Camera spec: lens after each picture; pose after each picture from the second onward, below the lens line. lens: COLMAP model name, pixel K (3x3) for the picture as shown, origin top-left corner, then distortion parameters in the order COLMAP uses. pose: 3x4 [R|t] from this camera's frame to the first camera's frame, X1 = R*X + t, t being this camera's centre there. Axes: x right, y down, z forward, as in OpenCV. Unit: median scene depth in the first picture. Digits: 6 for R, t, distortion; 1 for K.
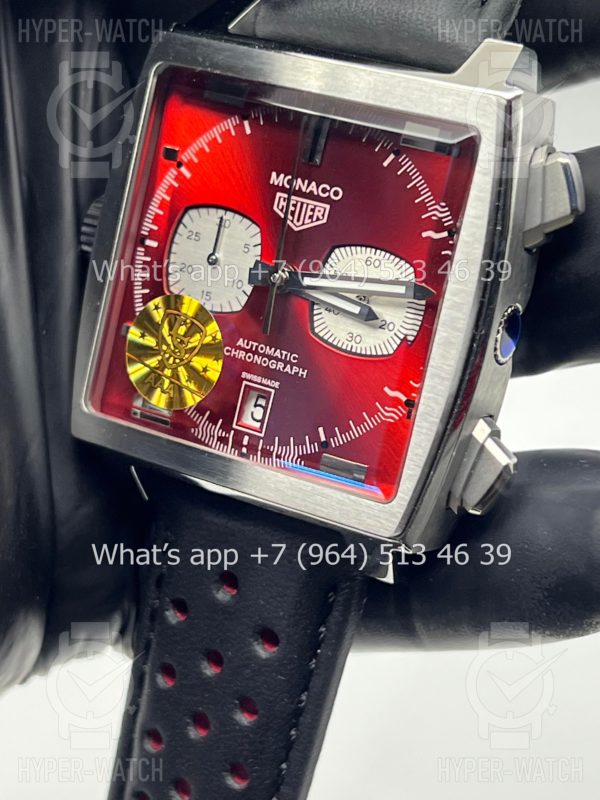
lens RADIAL K [[1866.6, 0, 300.0], [0, 1866.6, 400.0], [0, 0, 1]] dist [0.286971, -0.434334]
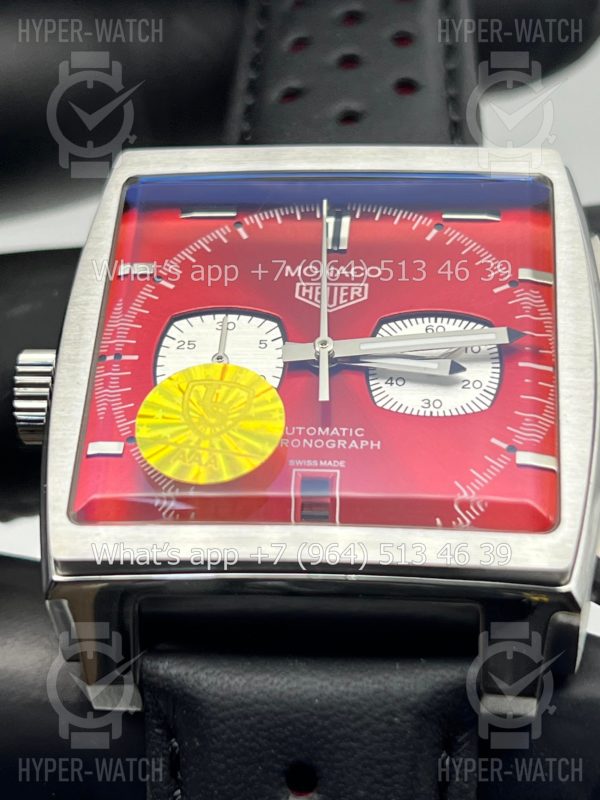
lens RADIAL K [[1866.6, 0, 300.0], [0, 1866.6, 400.0], [0, 0, 1]] dist [0.286971, -0.434334]
pose [[0.904179, 0.109752, 0.412814, -0.351230], [0.188650, 0.764468, -0.616441, 0.446392], [-0.383239, 0.635250, 0.670511, 0.474514]]
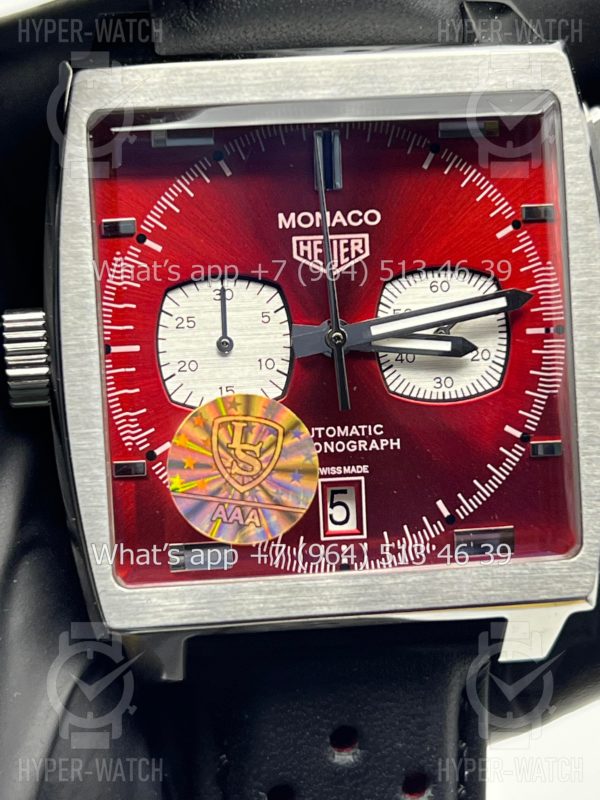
lens RADIAL K [[1866.6, 0, 300.0], [0, 1866.6, 400.0], [0, 0, 1]] dist [0.286971, -0.434334]
pose [[0.796684, -0.276438, 0.537472, -0.453316], [0.304101, 0.951849, 0.038802, -0.075358], [-0.522319, 0.132532, 0.842388, 0.345949]]
